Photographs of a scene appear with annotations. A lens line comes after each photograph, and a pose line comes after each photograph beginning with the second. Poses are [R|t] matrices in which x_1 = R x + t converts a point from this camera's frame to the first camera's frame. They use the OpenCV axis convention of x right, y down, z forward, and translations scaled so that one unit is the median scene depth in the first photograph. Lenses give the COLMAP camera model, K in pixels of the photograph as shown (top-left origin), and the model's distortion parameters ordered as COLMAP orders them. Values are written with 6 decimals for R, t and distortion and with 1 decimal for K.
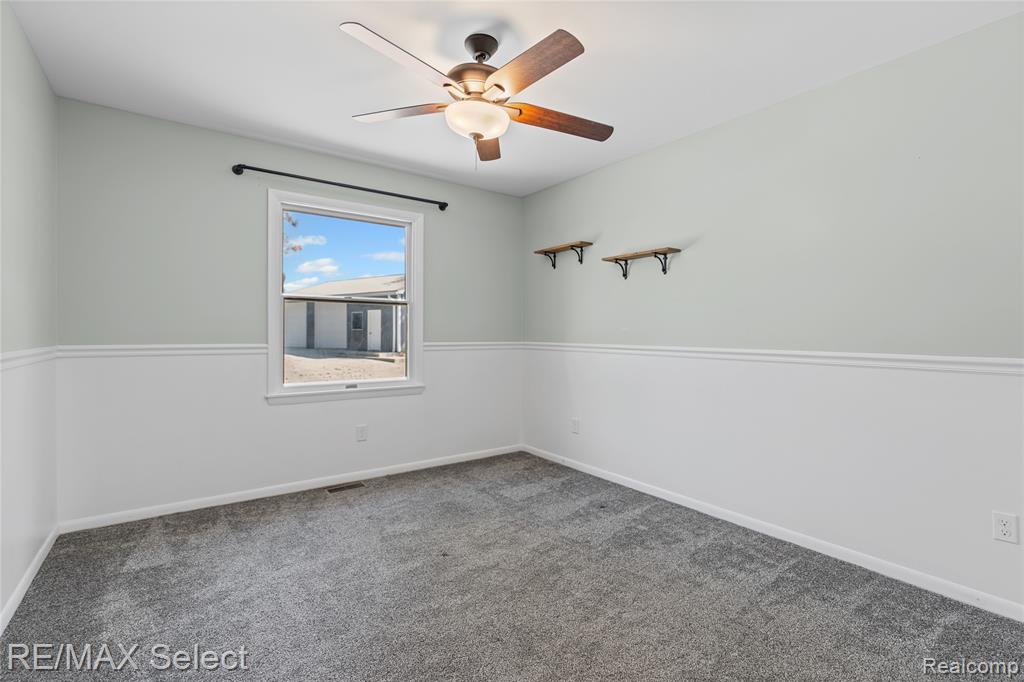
lens RADIAL K [[467.2, 0, 510.7], [0, 467.2, 329.3], [0, 0, 1]] dist [0.000322, 0.000175]
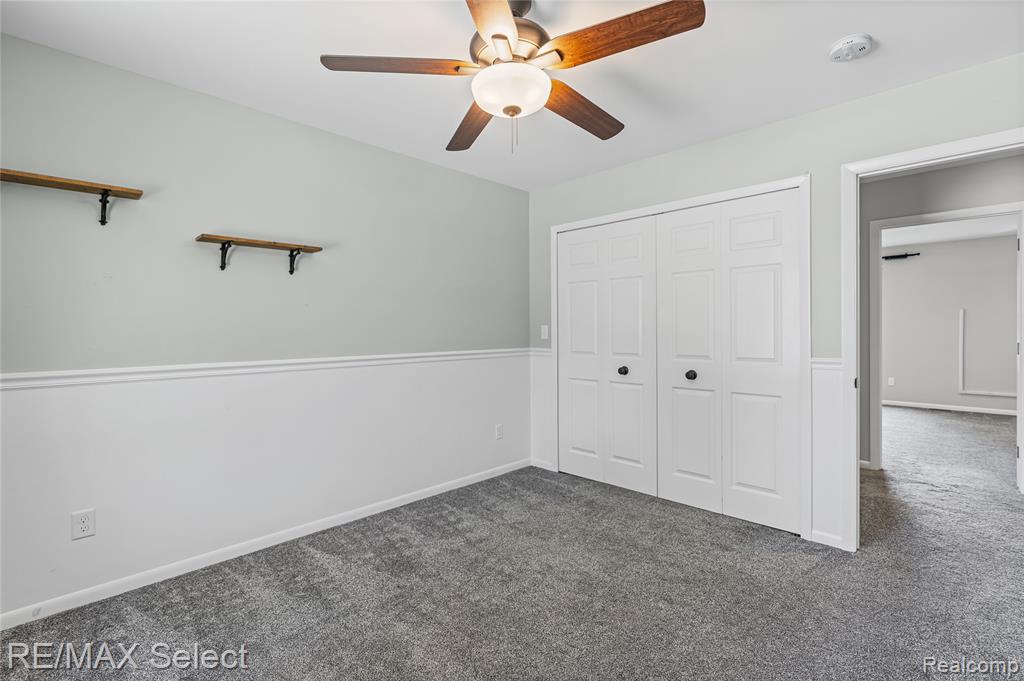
lens RADIAL K [[467.2, 0, 510.7], [0, 467.2, 328.8], [0, 0, 1]] dist [0.000322, 0.000175]
pose [[-0.145085, -0.002888, 0.989415, -0.650127], [0.007955, 0.999960, 0.004085, -0.021204], [-0.989387, 0.008464, -0.145056, 0.836797]]
